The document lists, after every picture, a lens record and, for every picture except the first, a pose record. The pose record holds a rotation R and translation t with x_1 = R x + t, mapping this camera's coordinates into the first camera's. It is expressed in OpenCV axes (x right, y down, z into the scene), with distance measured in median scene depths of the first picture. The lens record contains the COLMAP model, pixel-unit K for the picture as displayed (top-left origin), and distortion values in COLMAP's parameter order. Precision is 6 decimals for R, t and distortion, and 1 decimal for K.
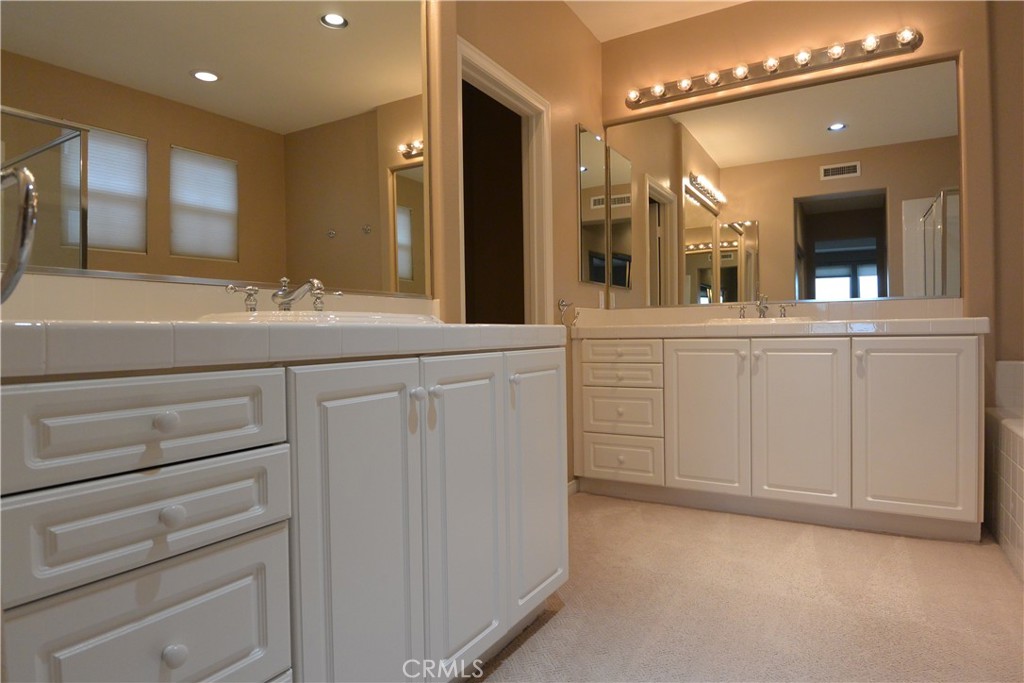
lens RADIAL K [[568.0, 0, 505.9], [0, 568.0, 339.5], [0, 0, 1]] dist [-0.013278, -0.014165]
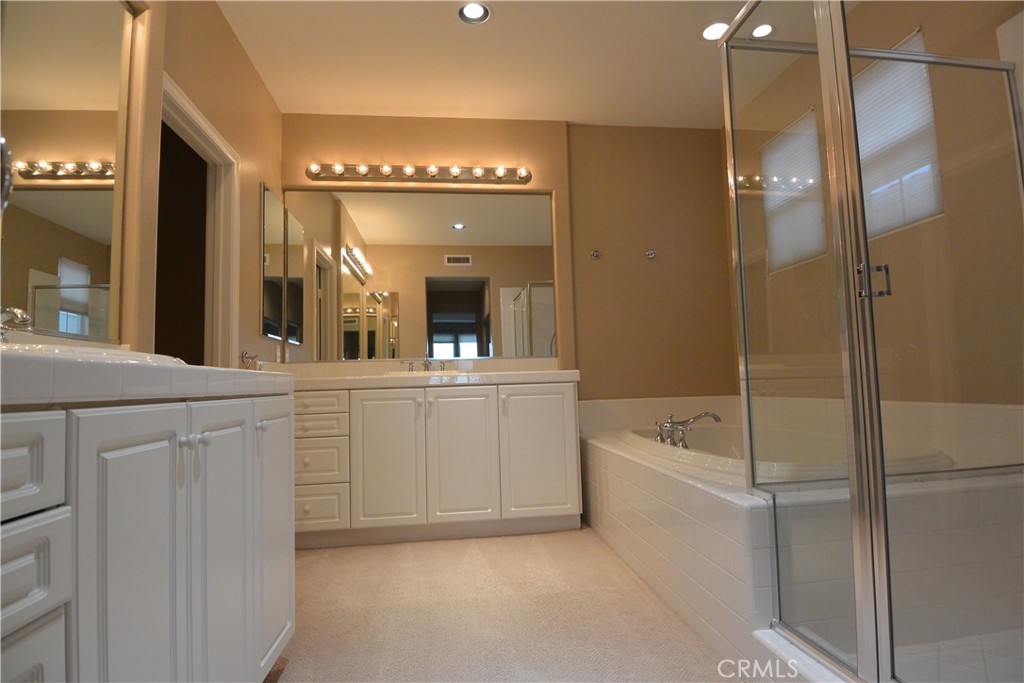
lens RADIAL K [[538.0, 0, 486.4], [0, 538.0, 340.7], [0, 0, 1]] dist [-0.006955, -0.021759]
pose [[0.794956, 0.042397, 0.605184, -0.160157], [0.024162, 0.994551, -0.101413, 0.017845], [-0.606186, 0.095241, 0.789600, 0.013459]]
